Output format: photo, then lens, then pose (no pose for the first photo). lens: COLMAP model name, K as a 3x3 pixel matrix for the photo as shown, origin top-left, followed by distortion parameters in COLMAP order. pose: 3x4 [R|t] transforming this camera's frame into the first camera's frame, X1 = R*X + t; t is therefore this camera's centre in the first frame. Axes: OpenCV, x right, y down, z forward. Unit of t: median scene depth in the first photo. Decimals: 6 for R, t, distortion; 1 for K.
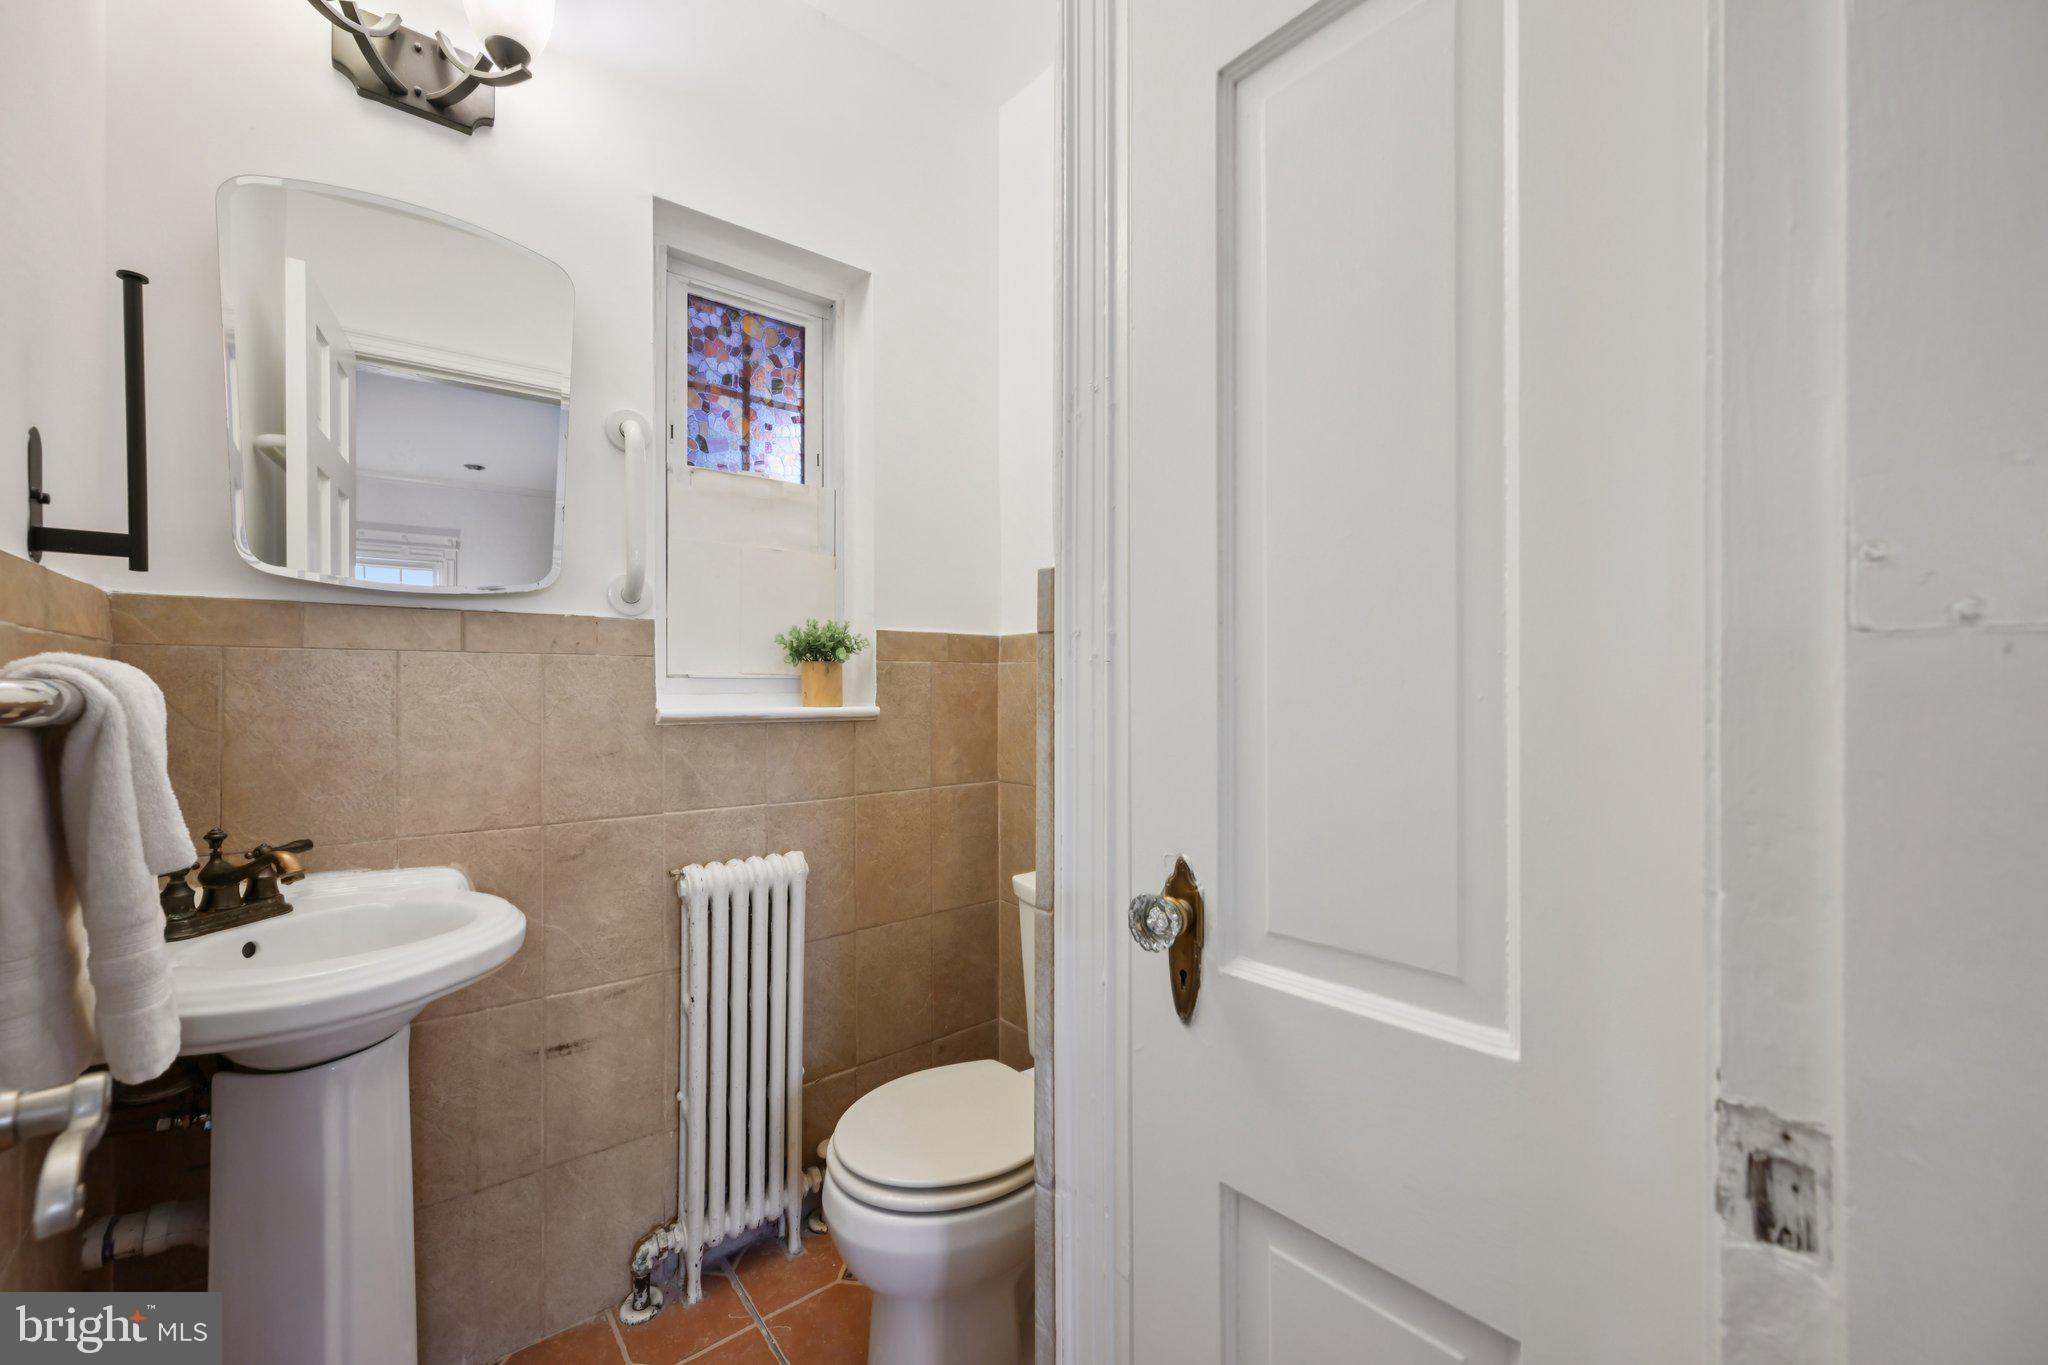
lens RADIAL K [[834.8, 0, 1024.0], [0, 834.8, 682.5], [0, 0, 1]] dist [-0.000232, 0.000183]
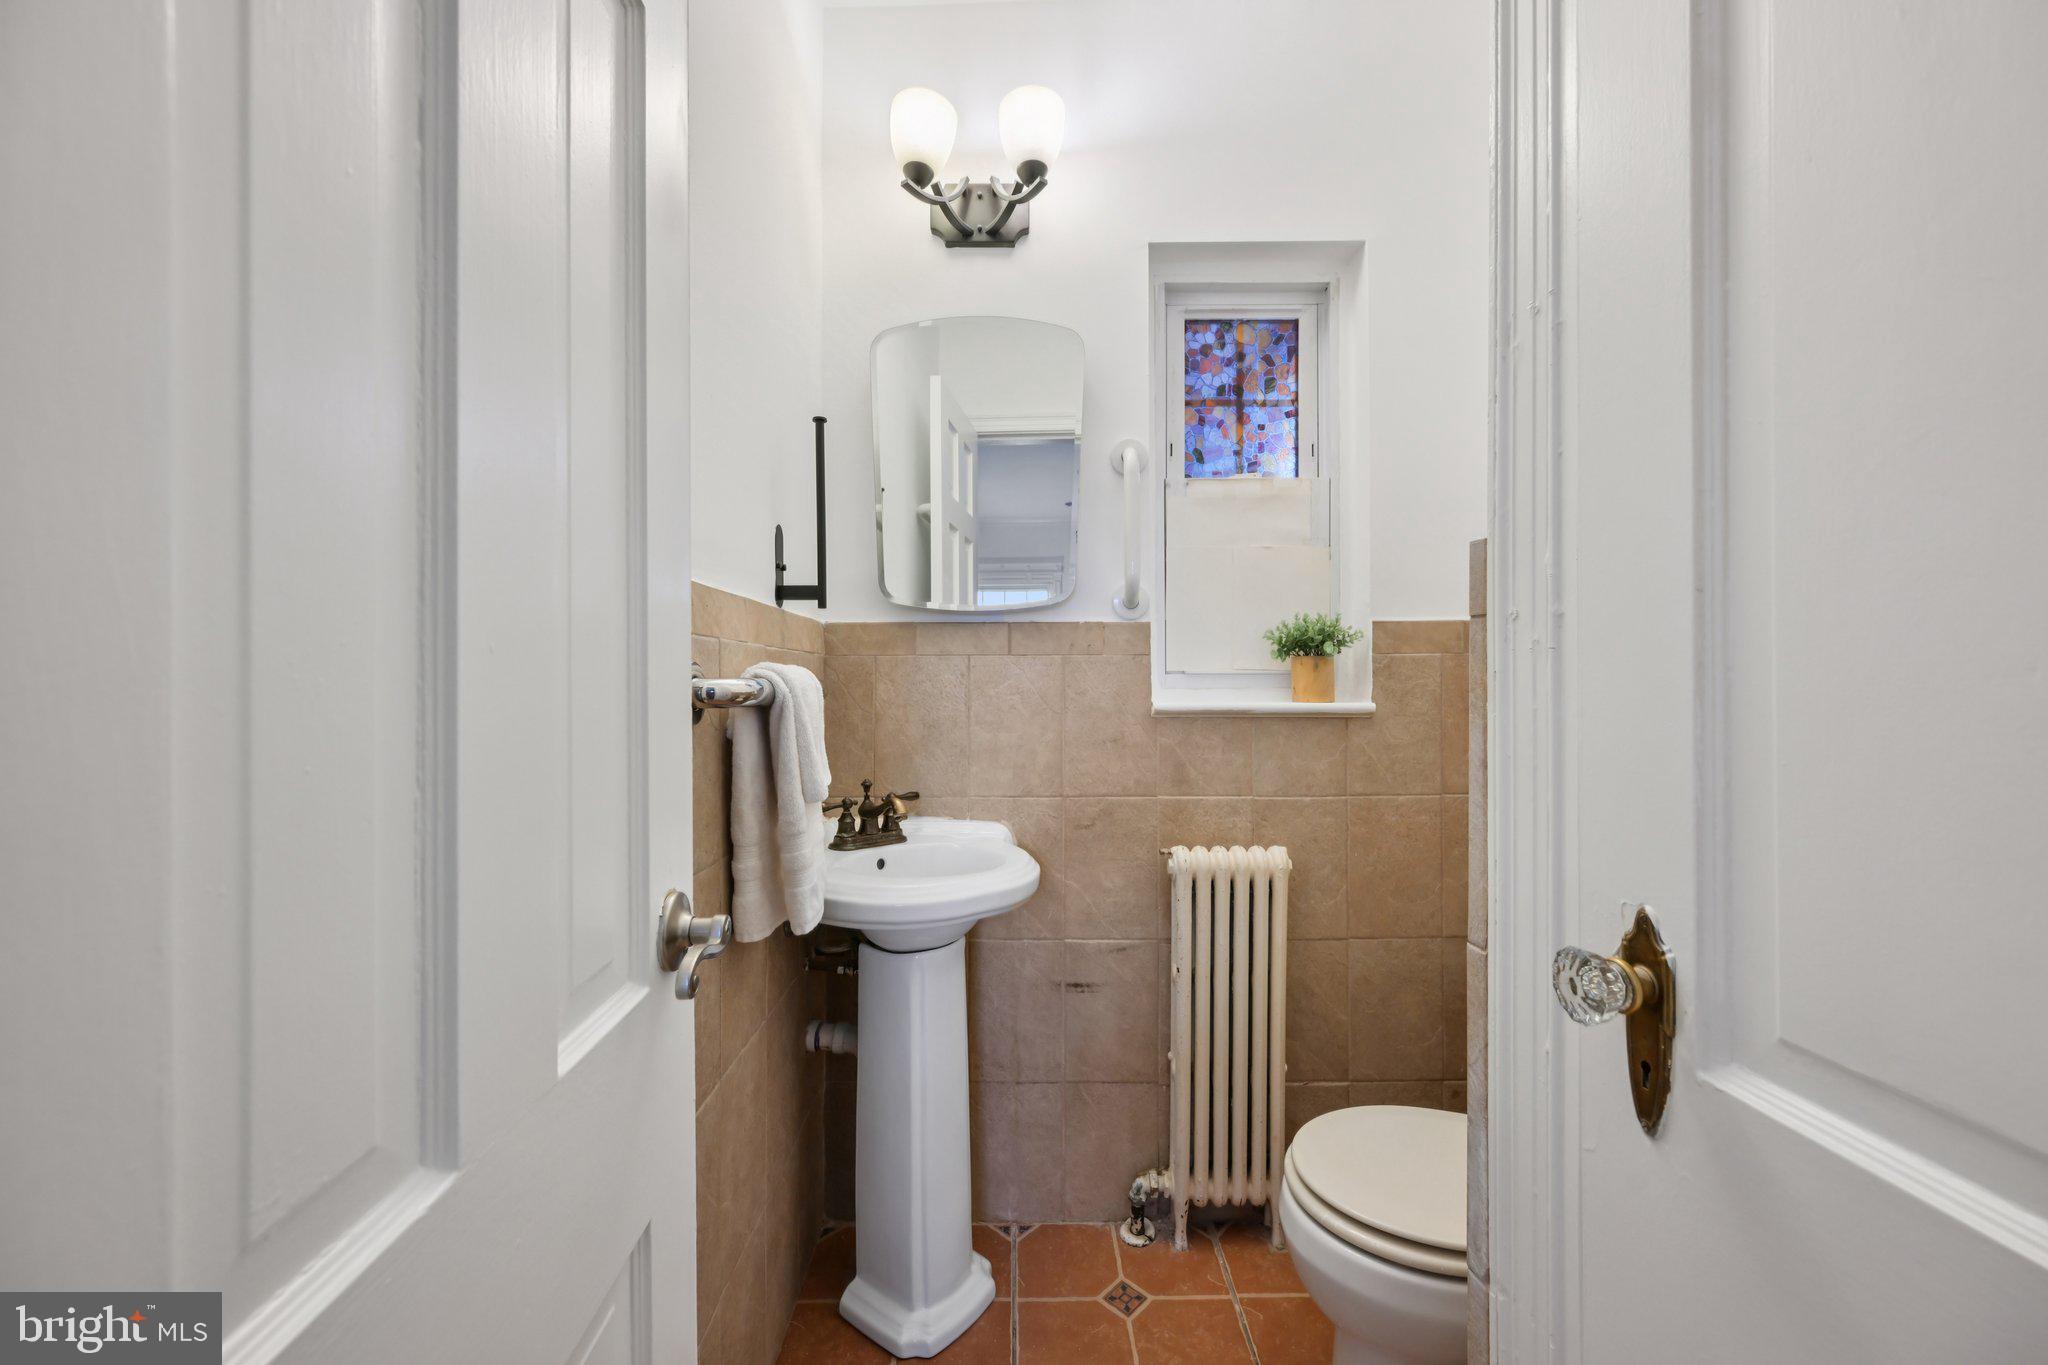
lens RADIAL K [[828.1, 0, 1020.2], [0, 828.1, 677.7], [0, 0, 1]] dist [0.000427, 0.000173]
pose [[0.760334, -0.006133, -0.649503, 0.154359], [0.005590, 0.999980, -0.002898, 0.001310], [0.649508, -0.001427, 0.760353, 0.048746]]
